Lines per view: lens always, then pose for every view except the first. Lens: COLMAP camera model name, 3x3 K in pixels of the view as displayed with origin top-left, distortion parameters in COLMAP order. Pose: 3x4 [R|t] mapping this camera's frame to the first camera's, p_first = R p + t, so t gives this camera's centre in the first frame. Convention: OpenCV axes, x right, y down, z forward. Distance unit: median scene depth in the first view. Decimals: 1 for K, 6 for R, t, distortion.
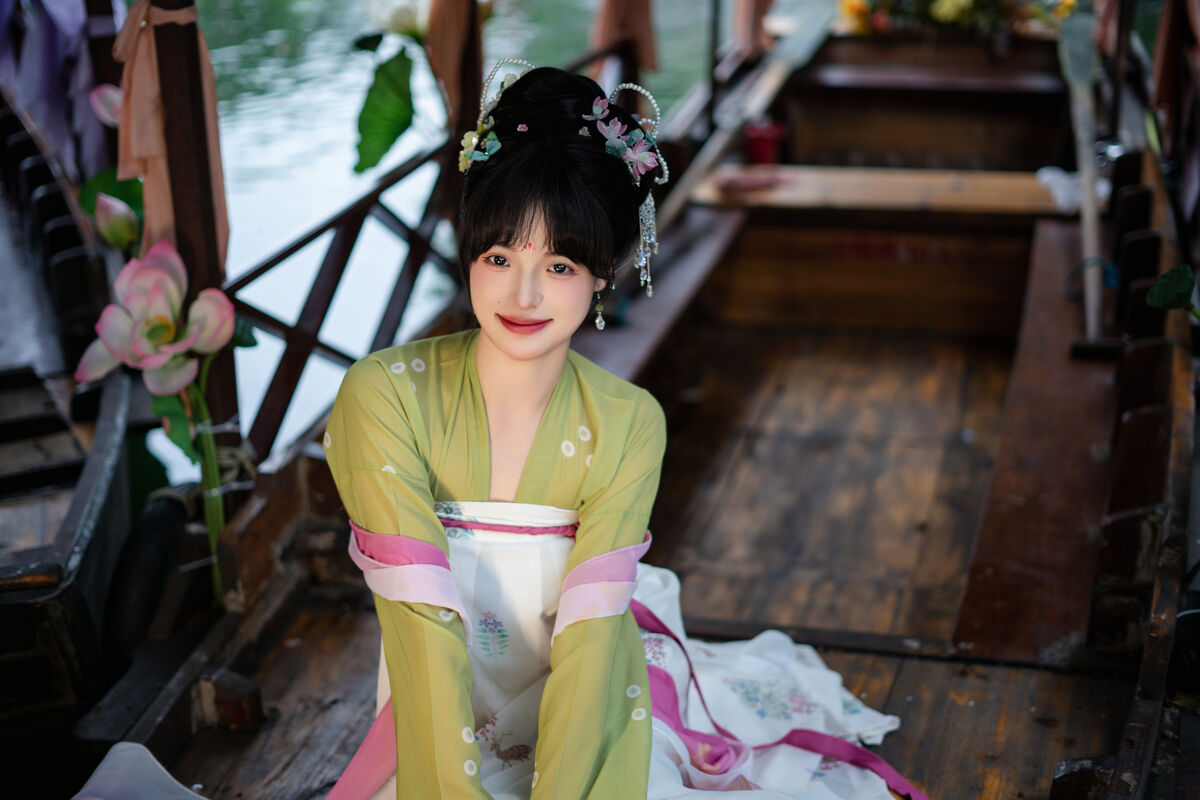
lens RADIAL K [[1720.3, 0, 600.0], [0, 1720.3, 400.0], [0, 0, 1]] dist [0.041542, 0.102867]
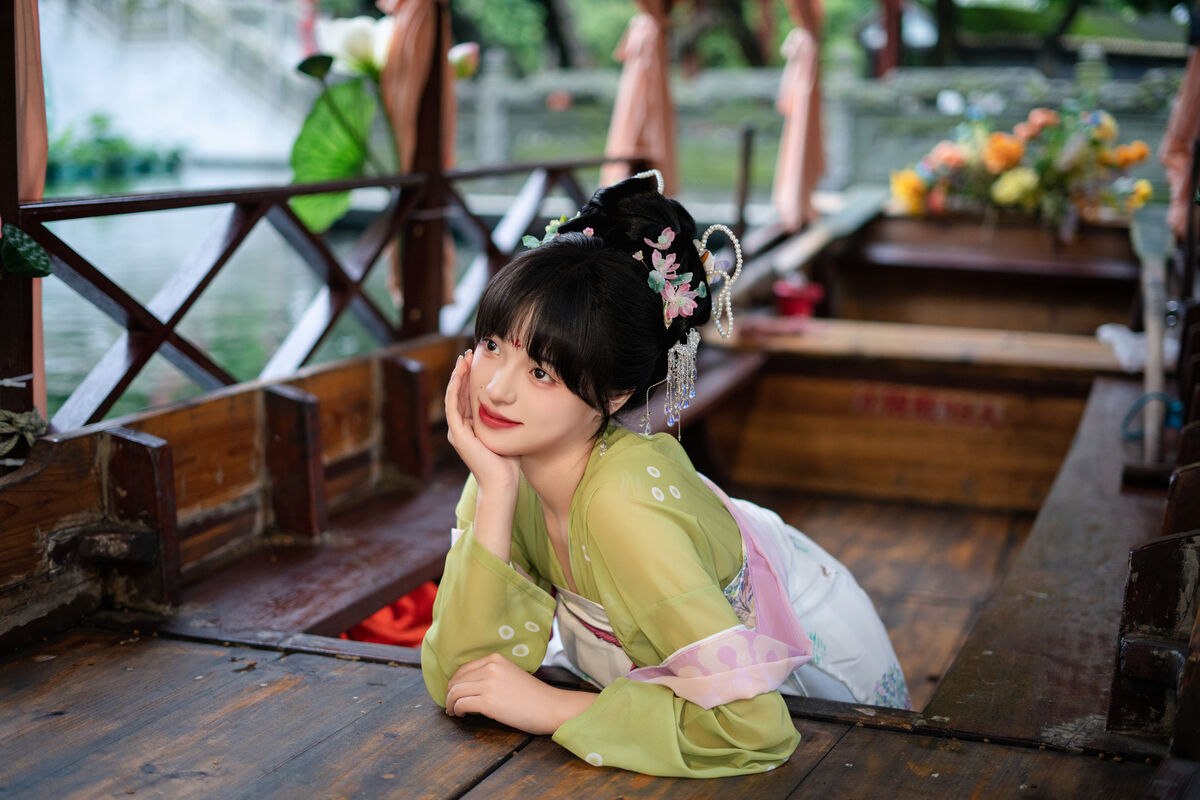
lens RADIAL K [[1714.3, 0, 600.0], [0, 1714.3, 400.0], [0, 0, 1]] dist [-0.027488, -0.033456]
pose [[0.995911, 0.064070, -0.063687, 0.059871], [-0.075324, 0.978129, -0.193883, 0.090478], [0.049872, 0.197887, 0.978955, 0.149026]]
